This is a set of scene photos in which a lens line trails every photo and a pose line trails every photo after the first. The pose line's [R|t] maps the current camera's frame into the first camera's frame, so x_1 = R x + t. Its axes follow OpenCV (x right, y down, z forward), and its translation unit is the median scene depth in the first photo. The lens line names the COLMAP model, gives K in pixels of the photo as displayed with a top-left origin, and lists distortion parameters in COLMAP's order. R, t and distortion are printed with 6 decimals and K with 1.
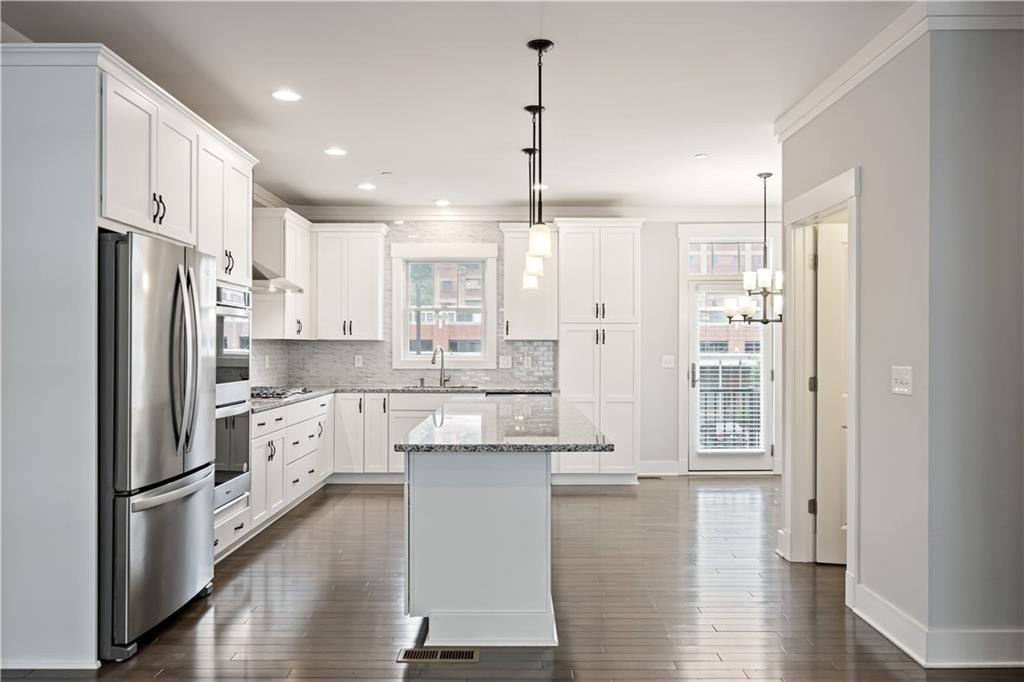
lens RADIAL K [[758.7, 0, 517.0], [0, 758.7, 347.7], [0, 0, 1]] dist [-0.029217, 0.011242]
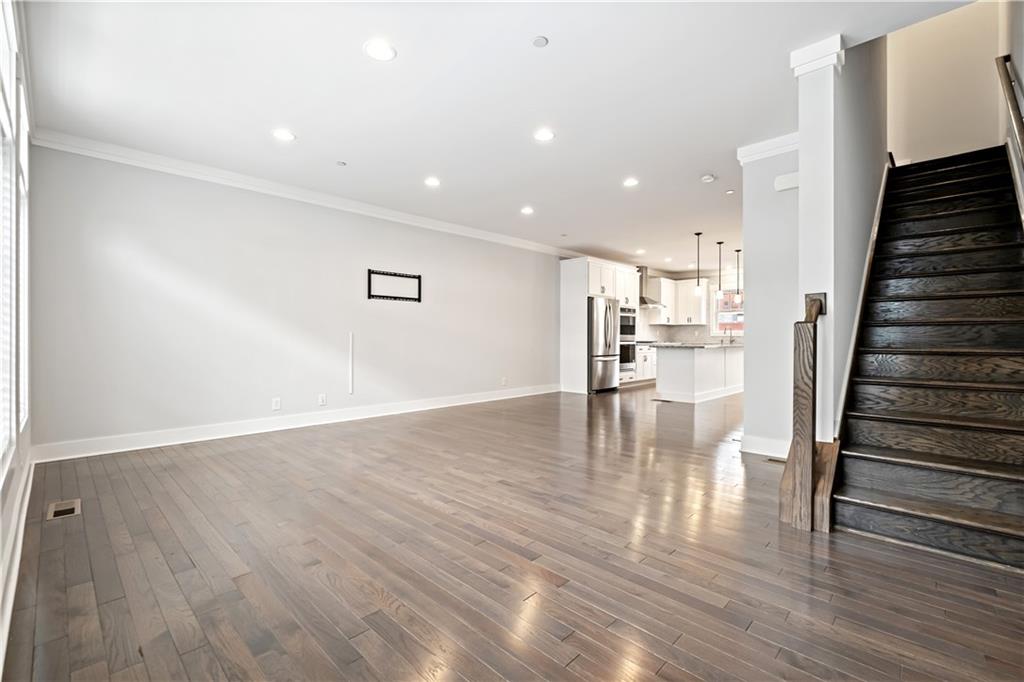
lens RADIAL K [[449.8, 0, 514.1], [0, 449.8, 337.1], [0, 0, 1]] dist [0.003322, -0.002136]
pose [[0.717363, -0.000469, -0.696699, 0.413031], [-0.002300, 0.999993, -0.003042, 0.038193], [0.696696, 0.003784, 0.717357, -0.510811]]
